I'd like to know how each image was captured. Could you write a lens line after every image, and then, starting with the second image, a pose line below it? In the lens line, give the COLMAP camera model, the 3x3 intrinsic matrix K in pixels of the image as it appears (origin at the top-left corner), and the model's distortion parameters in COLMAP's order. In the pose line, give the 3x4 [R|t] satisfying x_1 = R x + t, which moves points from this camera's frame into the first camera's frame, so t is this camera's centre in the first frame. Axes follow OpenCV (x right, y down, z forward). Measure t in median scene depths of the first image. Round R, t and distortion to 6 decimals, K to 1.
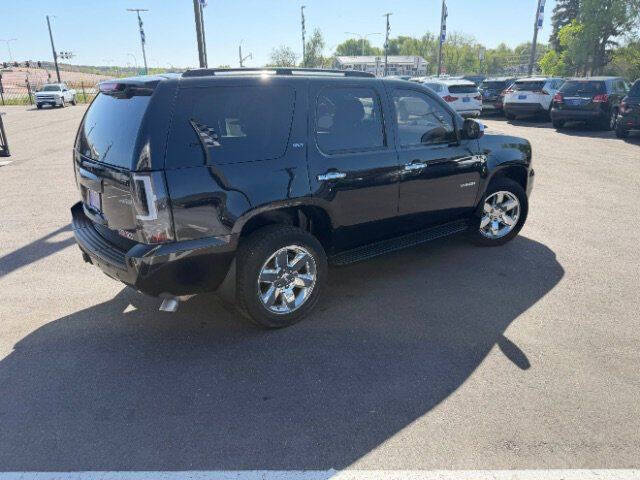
lens RADIAL K [[469.1, 0, 316.9], [0, 469.1, 244.2], [0, 0, 1]] dist [0.003251, -0.010539]
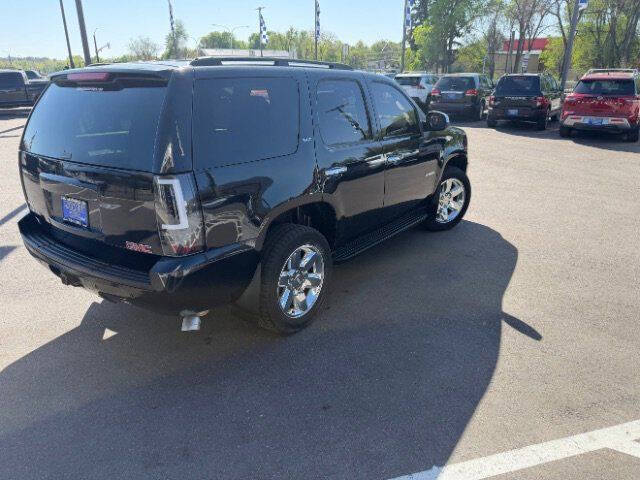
lens RADIAL K [[469.1, 0, 320.5], [0, 469.1, 236.8], [0, 0, 1]] dist [0.003251, -0.010539]
pose [[0.960618, -0.078607, 0.266521, -0.184504], [0.079225, 0.996821, 0.008448, -0.012822], [-0.266337, 0.013000, 0.963792, 0.047659]]
